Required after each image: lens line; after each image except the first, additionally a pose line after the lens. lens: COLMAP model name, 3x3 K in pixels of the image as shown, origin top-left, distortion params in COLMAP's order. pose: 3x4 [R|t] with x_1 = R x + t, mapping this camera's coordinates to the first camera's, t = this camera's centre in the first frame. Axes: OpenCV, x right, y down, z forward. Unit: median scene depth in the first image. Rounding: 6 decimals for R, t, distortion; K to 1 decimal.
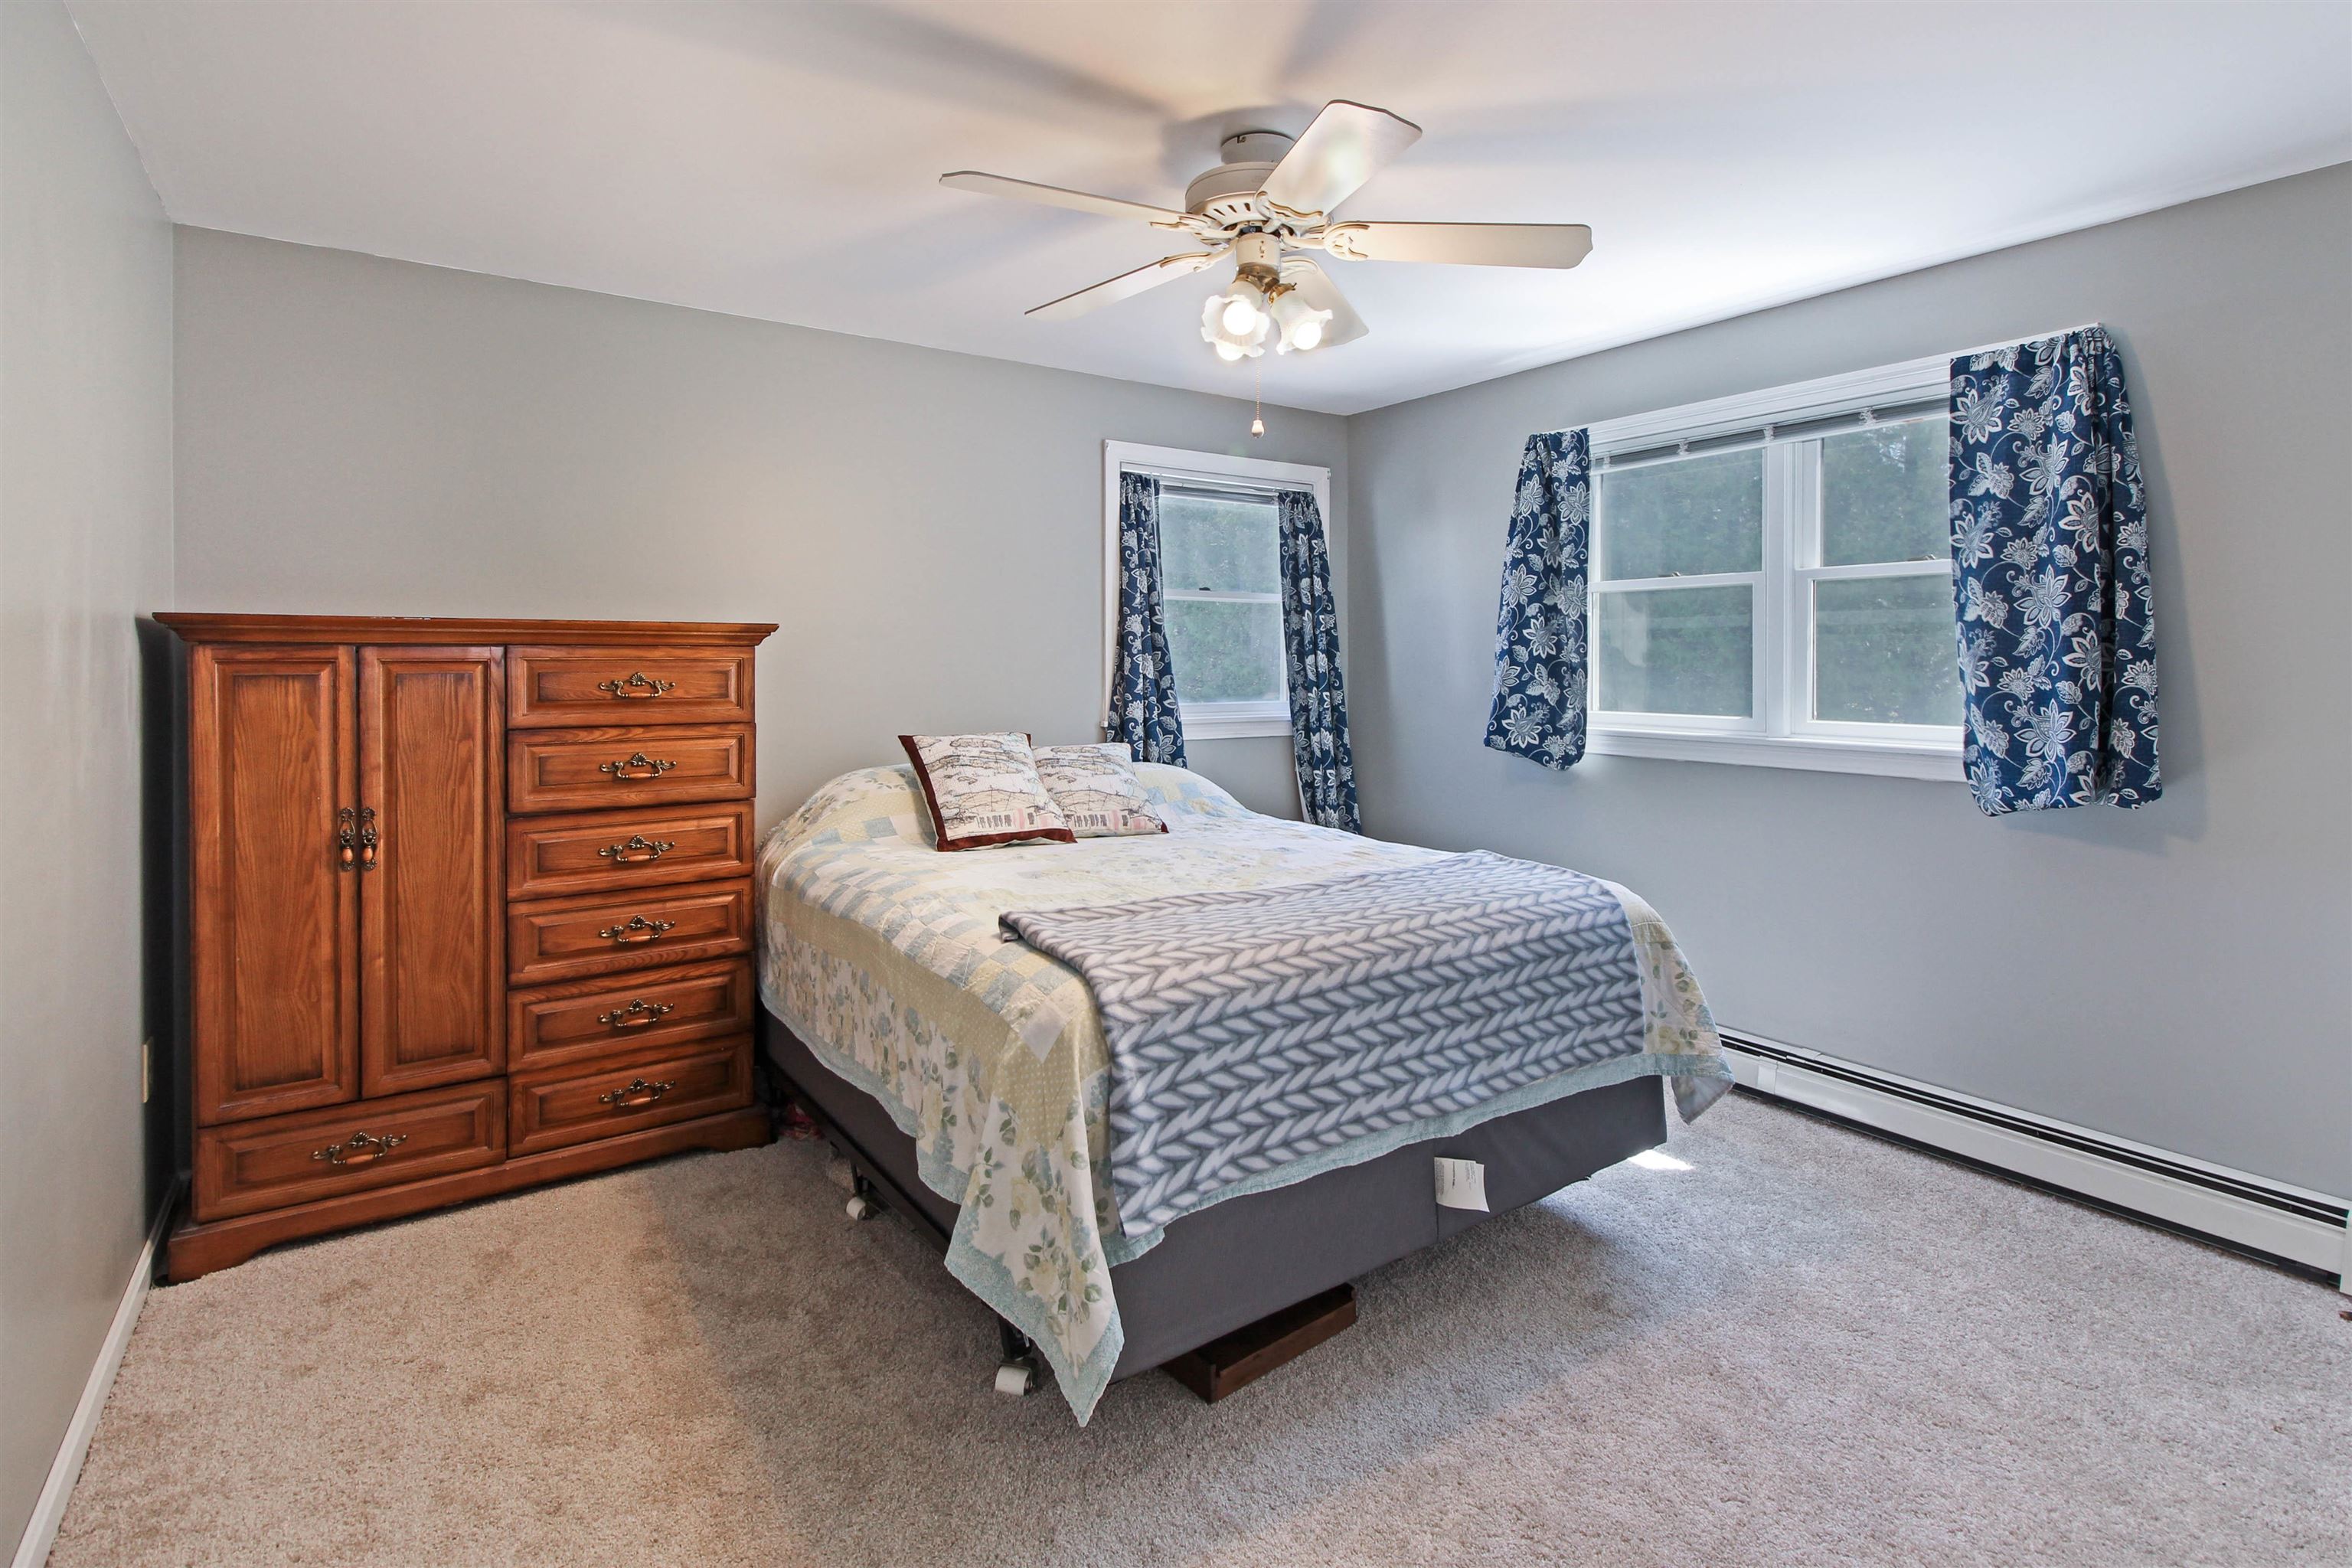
lens RADIAL K [[1111.4, 0, 1175.2], [0, 1111.4, 659.8], [0, 0, 1]] dist [0.000093, -0.000020]
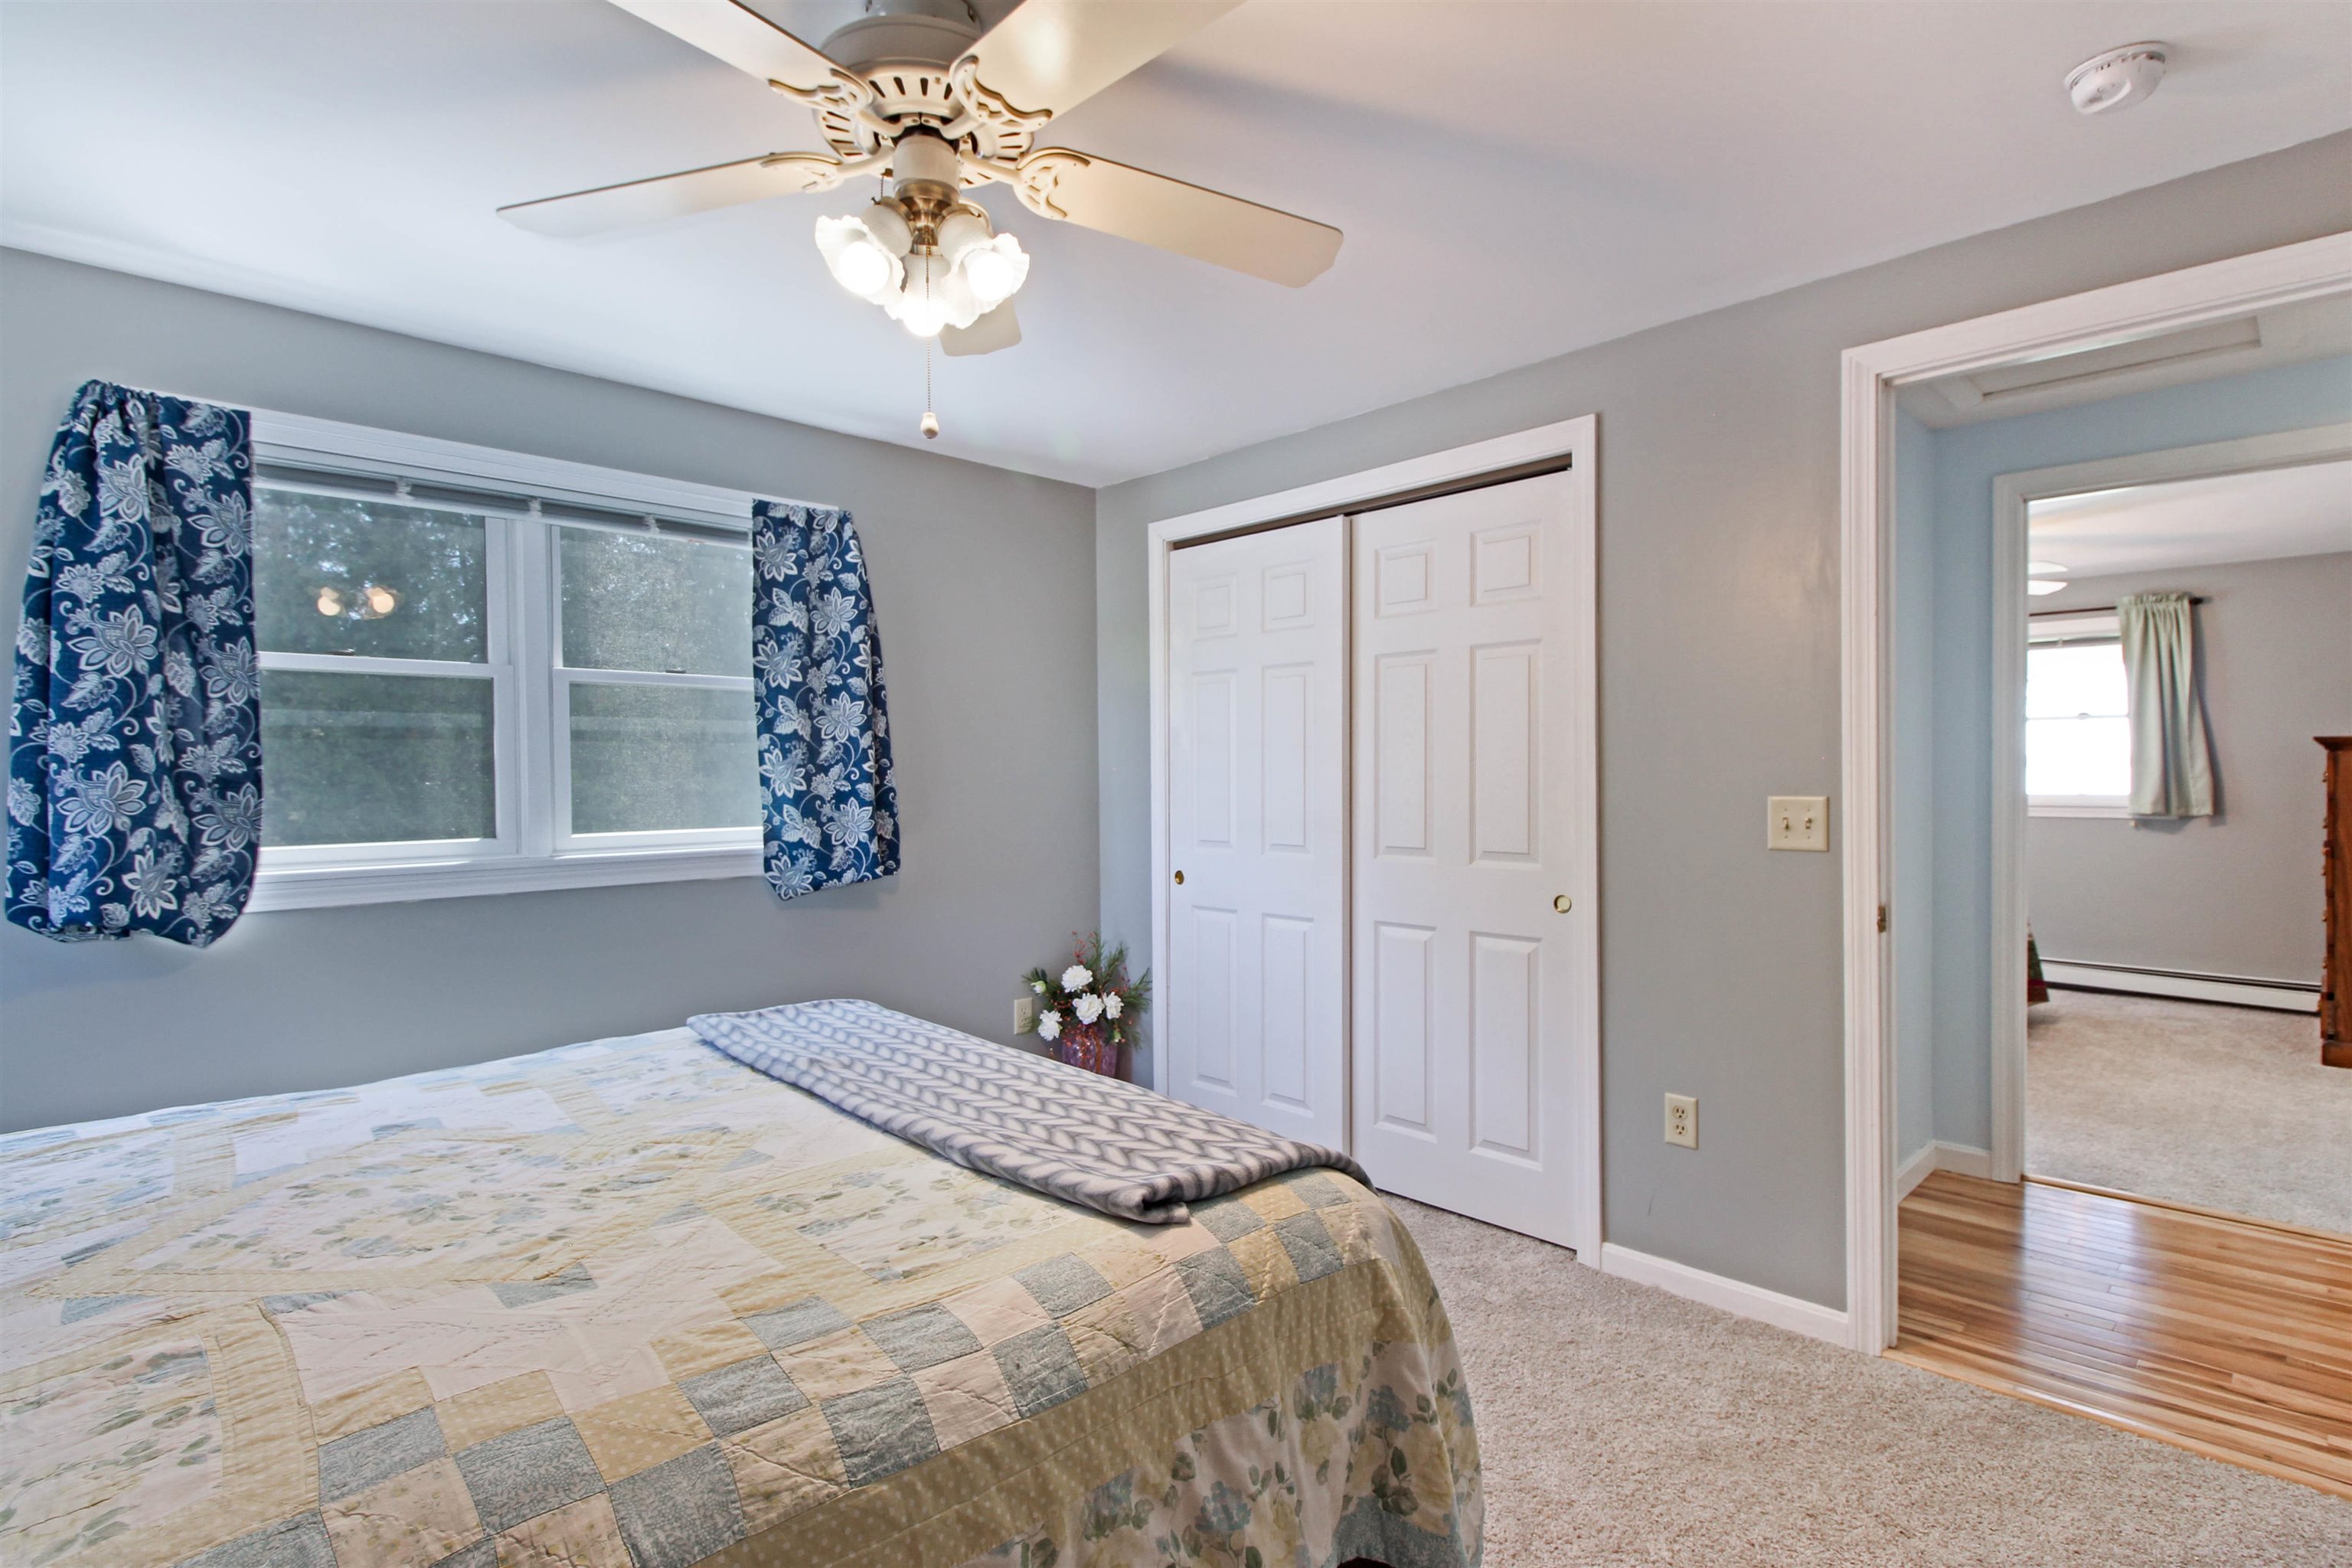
lens RADIAL K [[1134.8, 0, 1219.9], [0, 1134.8, 781.8], [0, 0, 1]] dist [0.000454, -0.000074]
pose [[-0.188767, -0.011416, 0.981956, -0.498730], [0.004660, 0.999911, 0.012521, 0.002436], [-0.982011, 0.006940, -0.188697, 0.725643]]
